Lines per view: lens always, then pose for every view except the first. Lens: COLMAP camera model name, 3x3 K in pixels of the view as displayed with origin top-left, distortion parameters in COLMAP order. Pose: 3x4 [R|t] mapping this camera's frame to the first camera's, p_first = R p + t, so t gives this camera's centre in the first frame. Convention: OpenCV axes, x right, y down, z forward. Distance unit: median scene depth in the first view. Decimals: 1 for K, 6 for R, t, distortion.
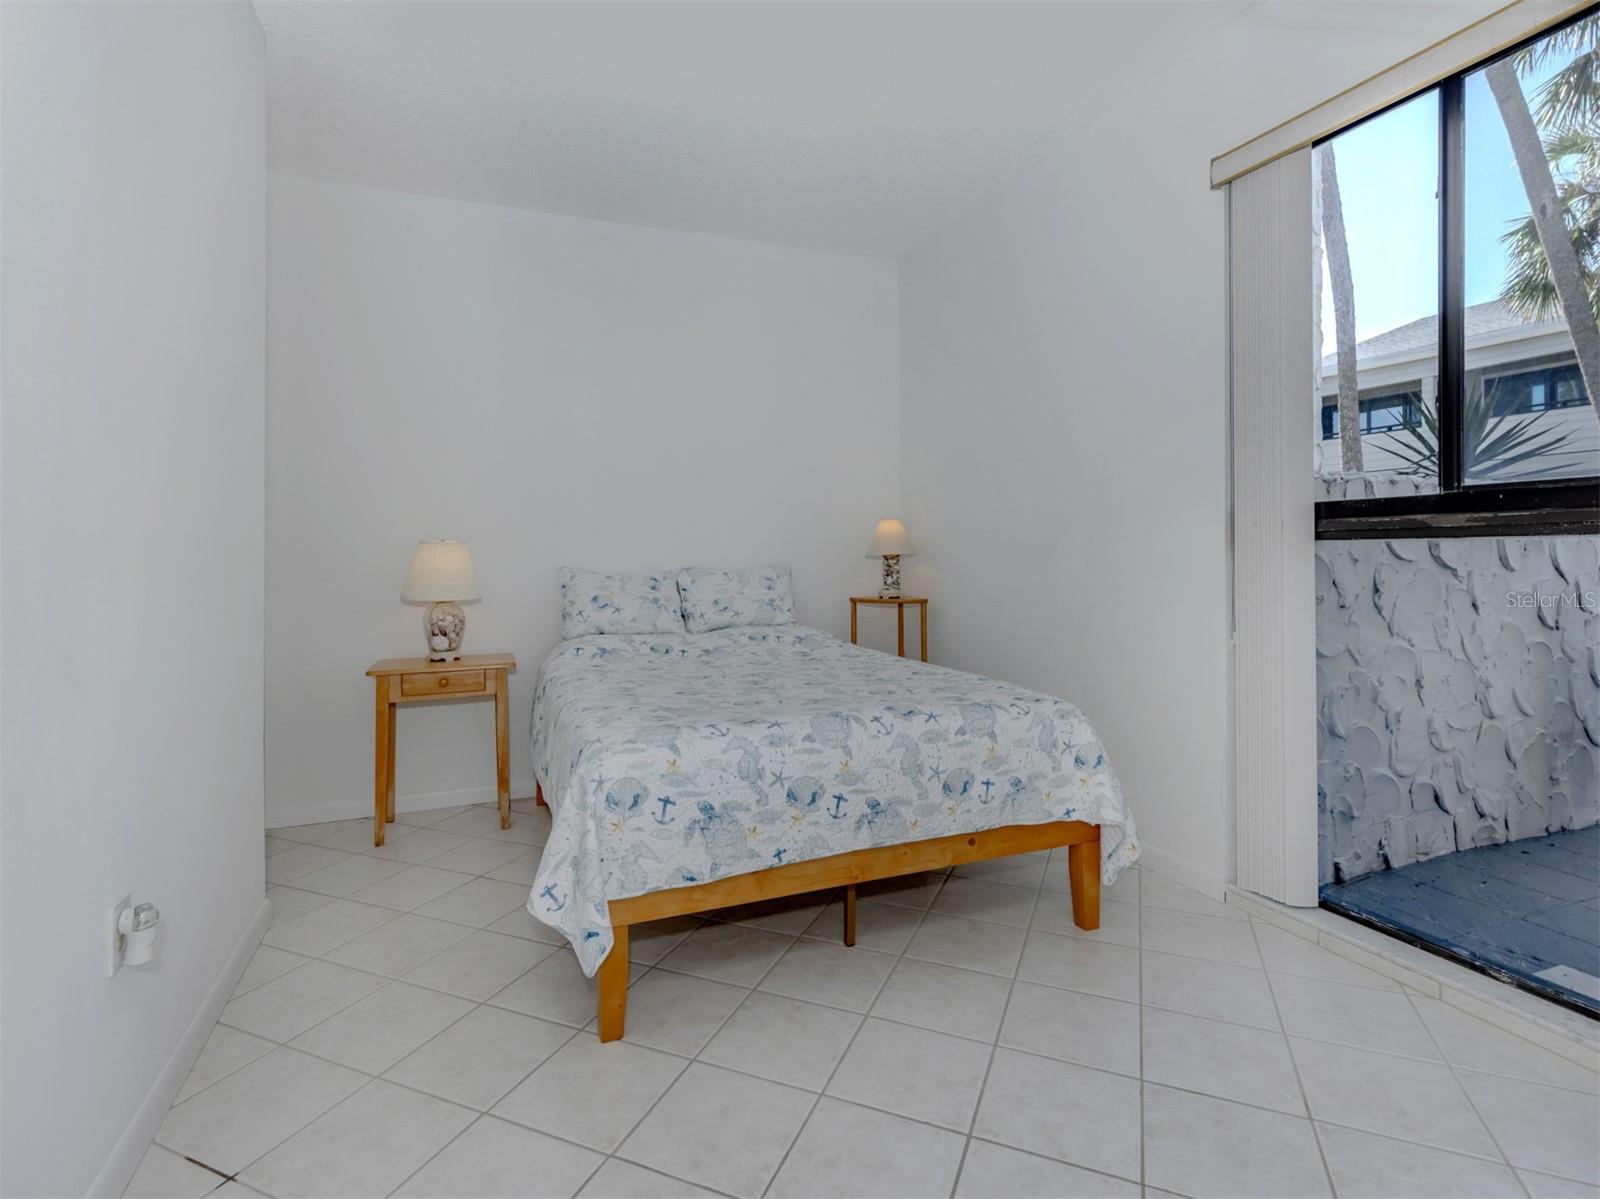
lens RADIAL K [[787.9, 0, 797.5], [0, 787.9, 564.1], [0, 0, 1]] dist [0.002462, 0.000457]
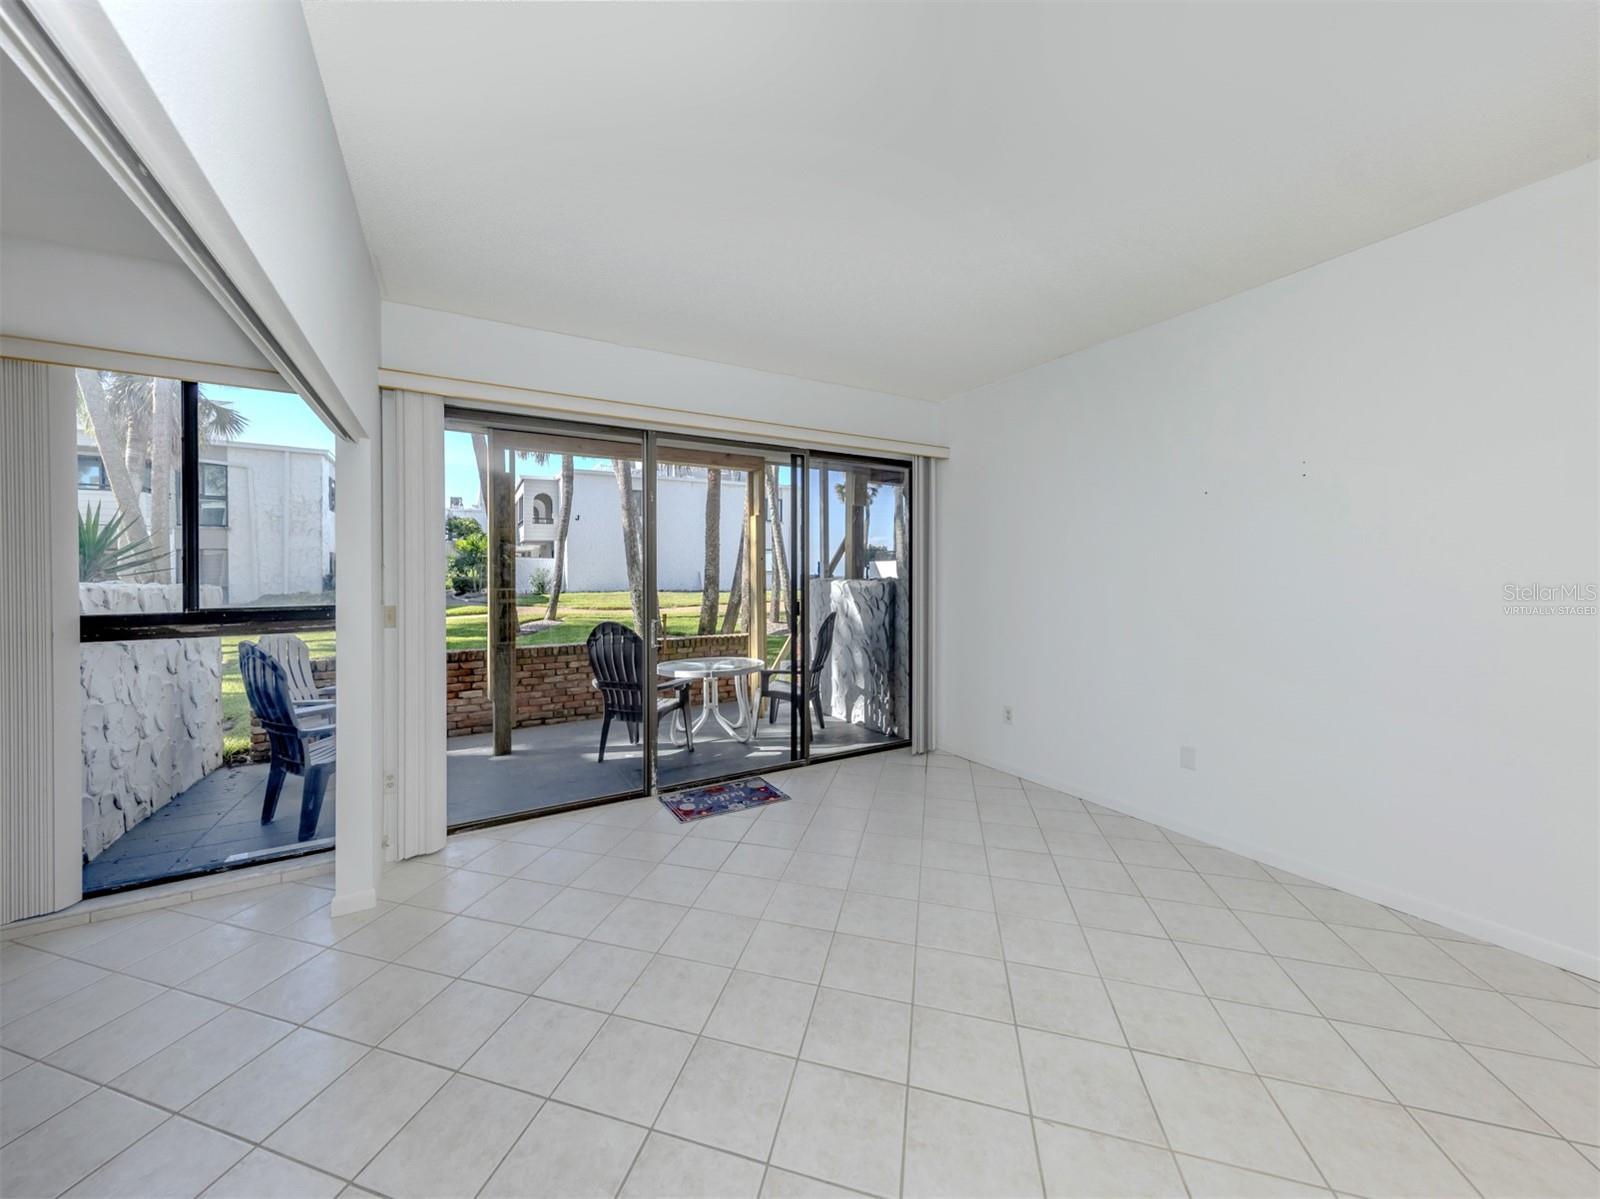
lens RADIAL K [[570.7, 0, 796.5], [0, 570.7, 570.4], [0, 0, 1]] dist [0.000084, 0.000000]
pose [[-0.167989, 0.023527, 0.985508, -0.462643], [0.009176, 0.999709, -0.022302, -0.100555], [-0.985746, 0.005296, -0.168156, -0.084390]]
